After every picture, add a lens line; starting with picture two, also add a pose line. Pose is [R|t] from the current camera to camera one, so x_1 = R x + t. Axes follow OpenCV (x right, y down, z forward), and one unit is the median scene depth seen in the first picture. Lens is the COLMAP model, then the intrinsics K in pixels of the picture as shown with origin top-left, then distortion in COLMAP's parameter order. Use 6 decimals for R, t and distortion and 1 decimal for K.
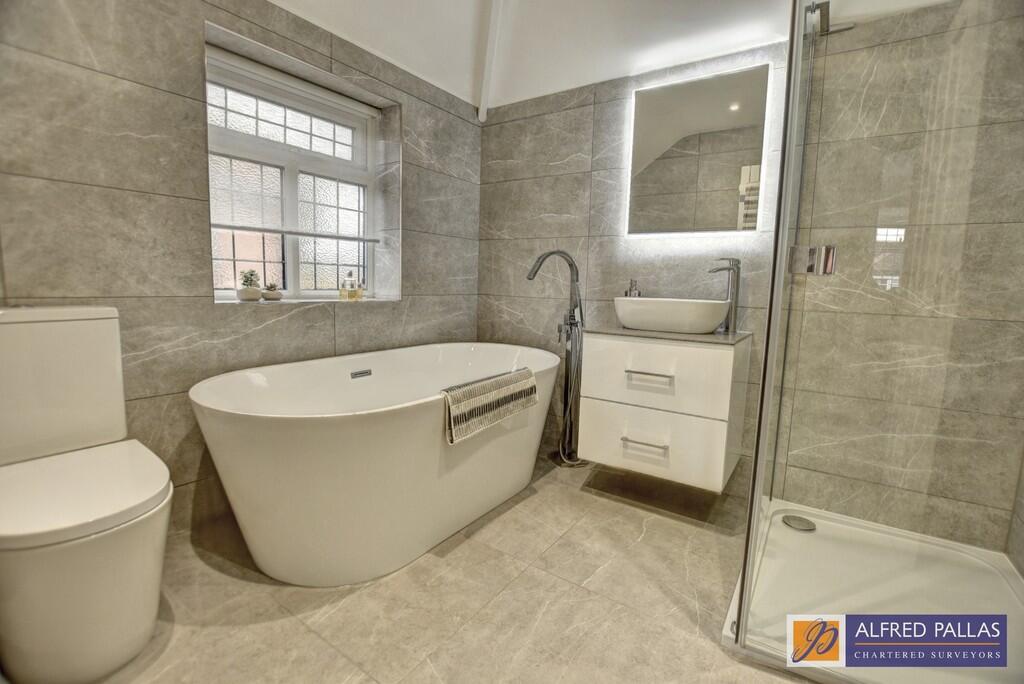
lens RADIAL K [[460.1, 0, 521.9], [0, 460.1, 335.7], [0, 0, 1]] dist [-0.016105, 0.001420]
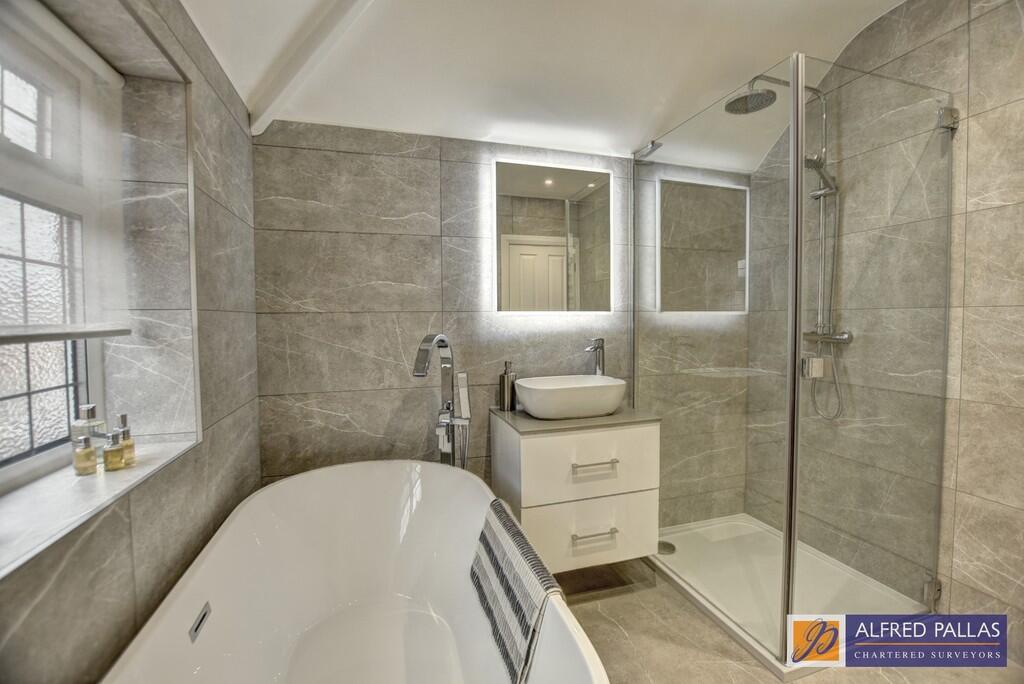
lens RADIAL K [[460.1, 0, 520.6], [0, 460.1, 339.4], [0, 0, 1]] dist [-0.016105, 0.001420]
pose [[0.623038, -0.070377, 0.779019, -0.430615], [0.116179, 0.993223, -0.003189, -0.146766], [-0.773515, 0.092493, 0.626992, 0.366260]]
